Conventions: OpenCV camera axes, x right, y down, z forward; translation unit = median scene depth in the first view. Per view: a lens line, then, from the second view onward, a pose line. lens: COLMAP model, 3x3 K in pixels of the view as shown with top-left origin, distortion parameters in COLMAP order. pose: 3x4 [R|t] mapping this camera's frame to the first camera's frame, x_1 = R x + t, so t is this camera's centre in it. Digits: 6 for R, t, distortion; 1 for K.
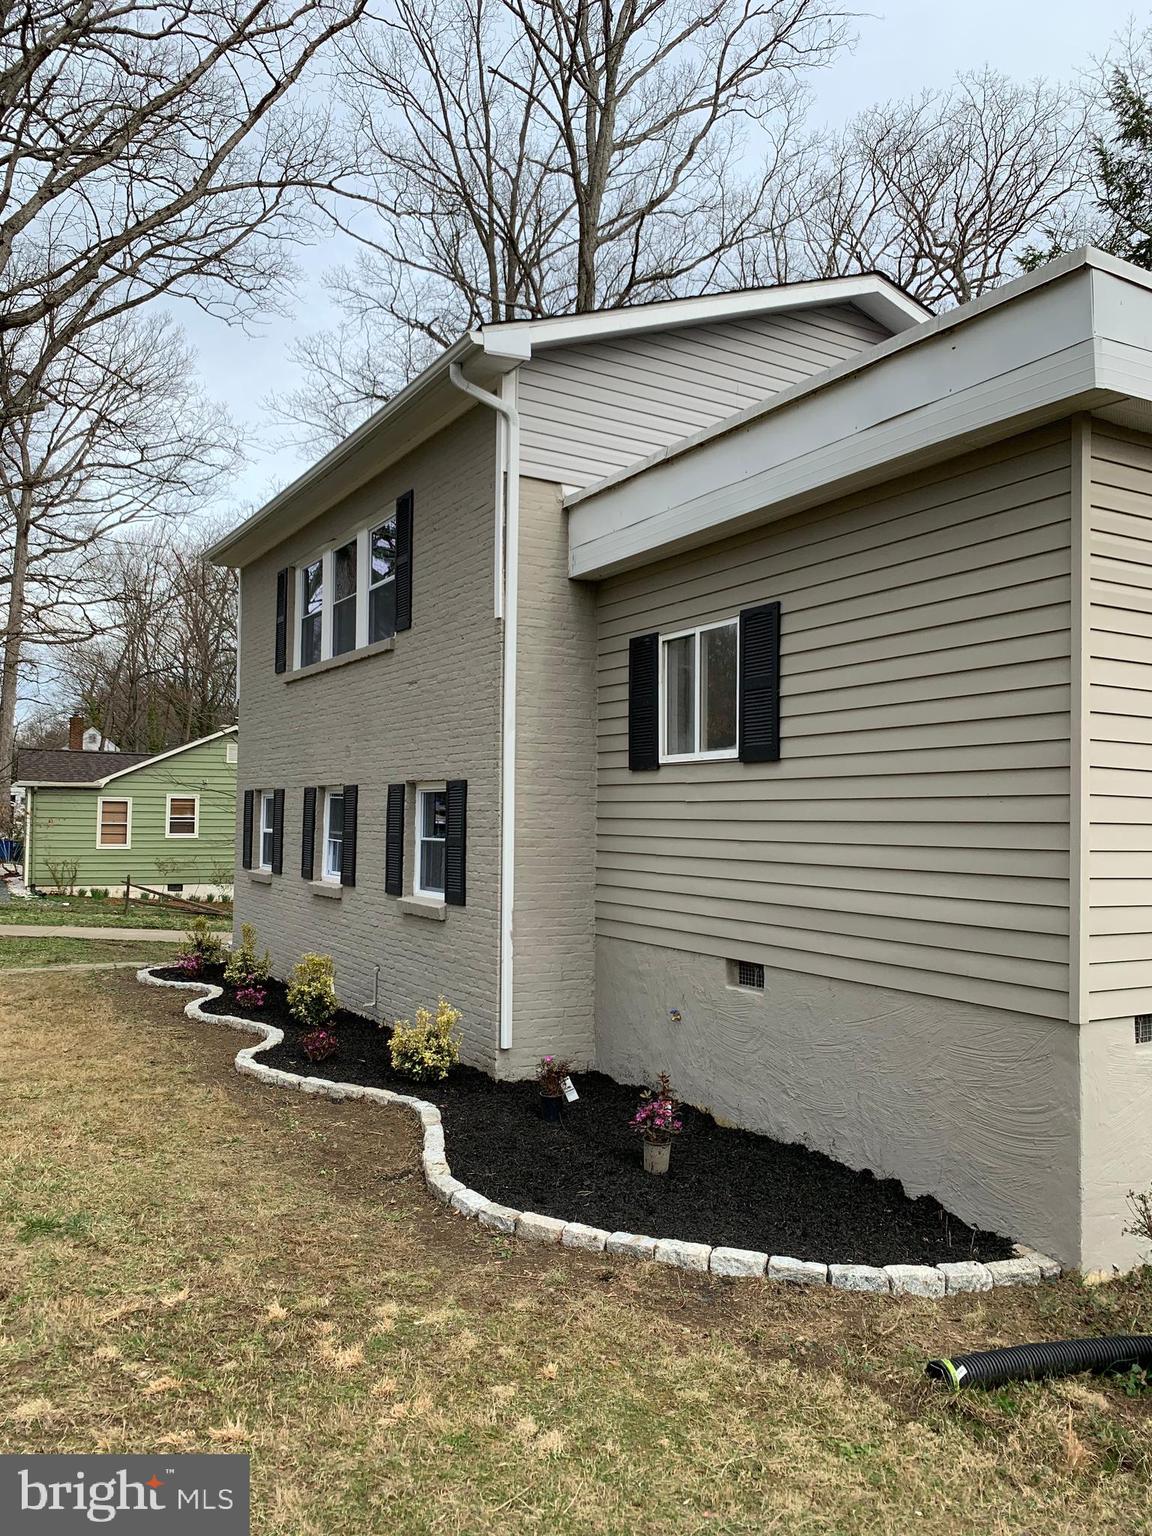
lens RADIAL K [[1171.4, 0, 578.6], [0, 1171.4, 753.9], [0, 0, 1]] dist [0.107592, -0.247450]
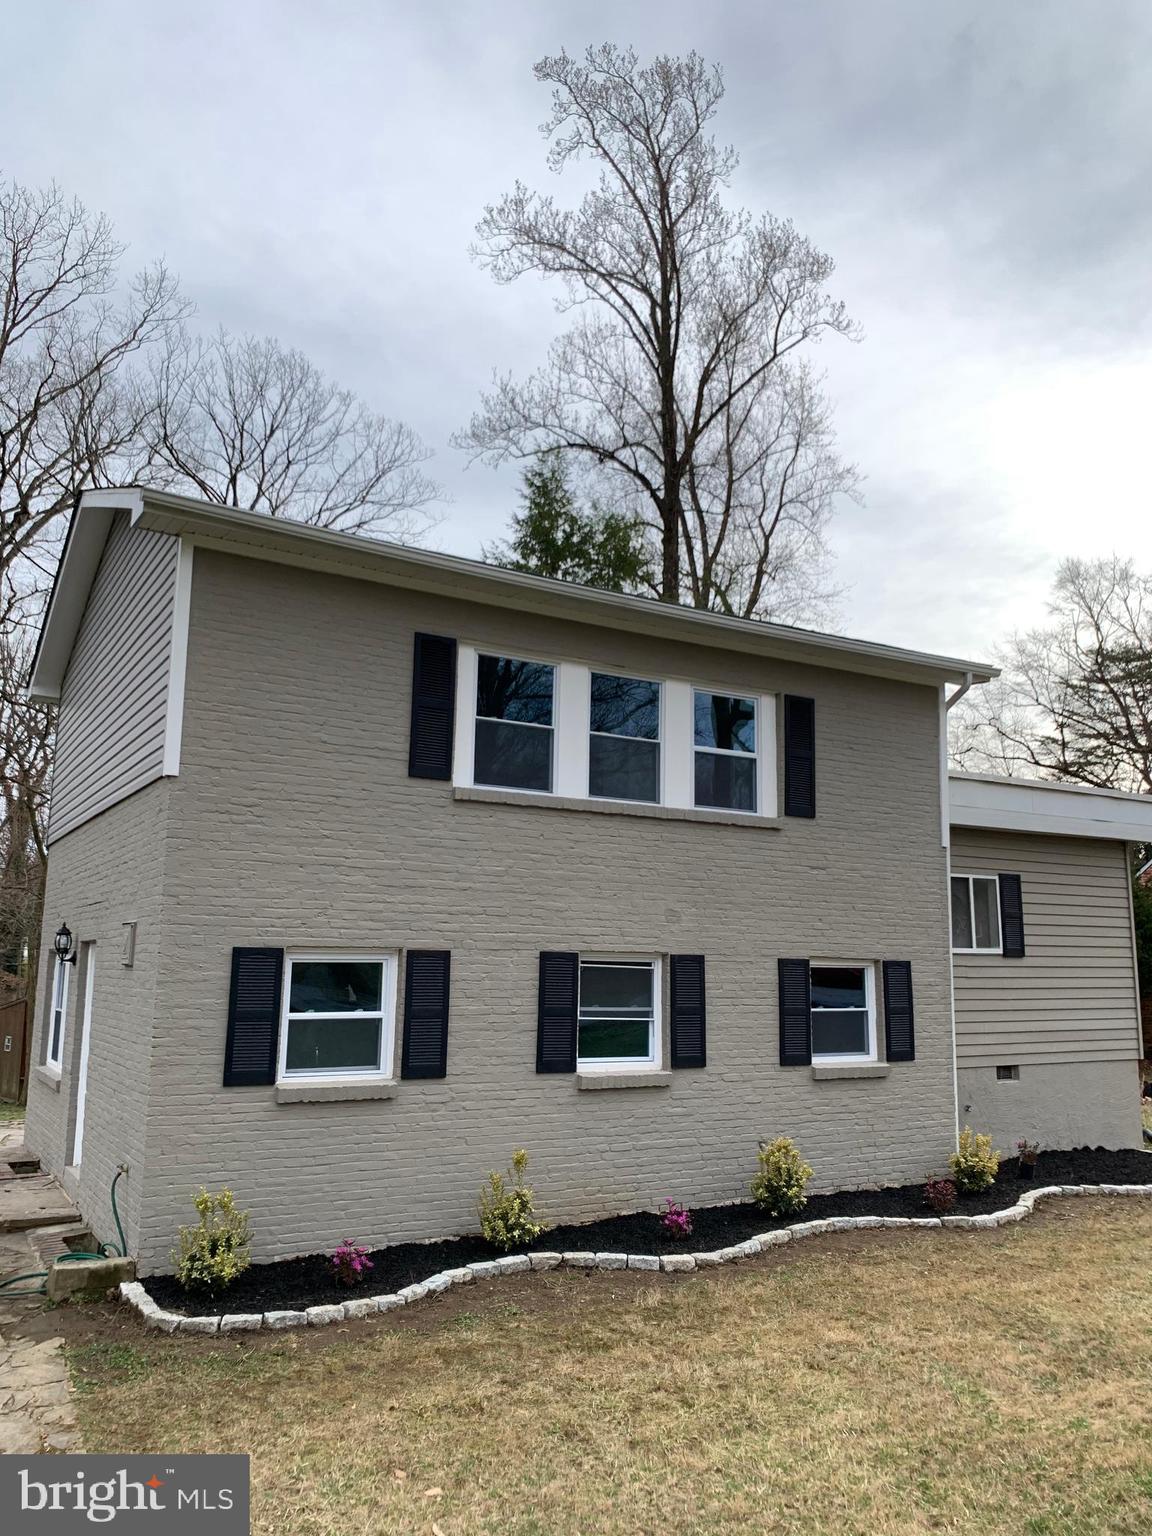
lens RADIAL K [[1171.4, 0, 578.6], [0, 1171.4, 753.9], [0, 0, 1]] dist [0.107592, -0.247450]
pose [[-0.023488, 0.160735, 0.986718, -1.769569], [-0.066846, 0.984529, -0.161969, 0.041247], [-0.997487, -0.069763, -0.012380, 1.743472]]
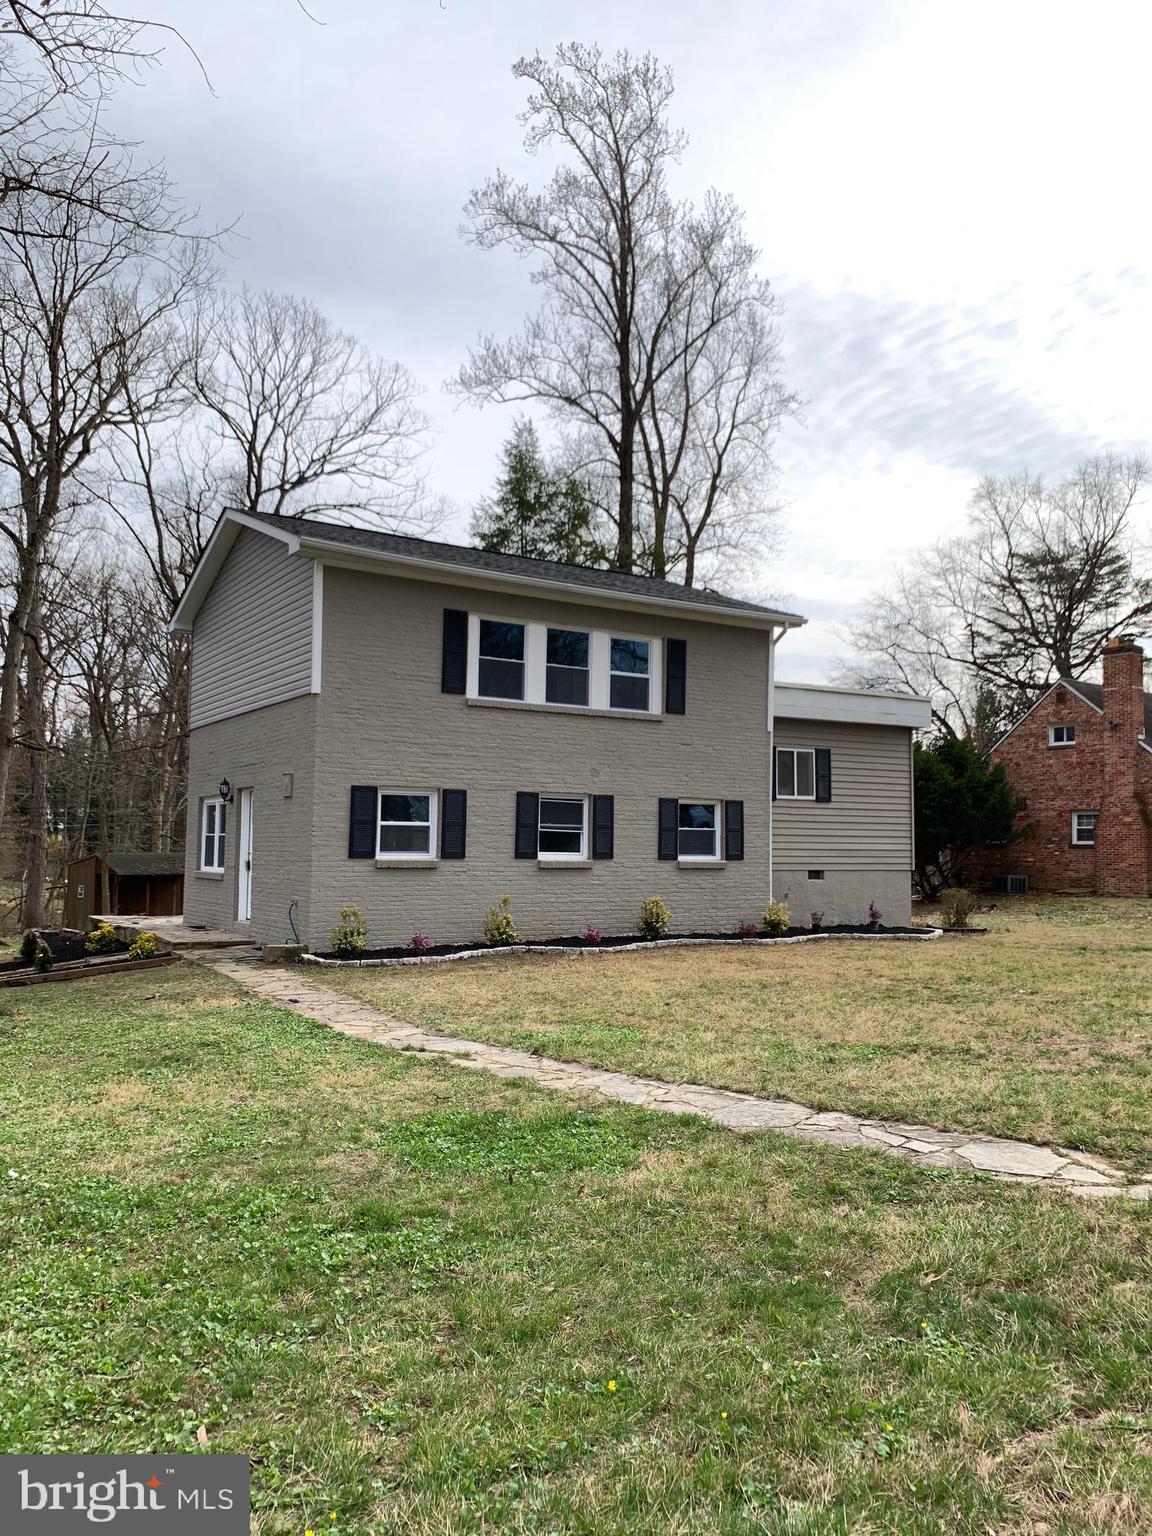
lens RADIAL K [[1171.4, 0, 578.6], [0, 1171.4, 753.9], [0, 0, 1]] dist [0.107592, -0.247450]
pose [[-0.039780, 0.061095, 0.997339, -2.769840], [-0.066884, 0.995728, -0.063664, 0.115725], [-0.996967, -0.069238, -0.035524, 1.719950]]
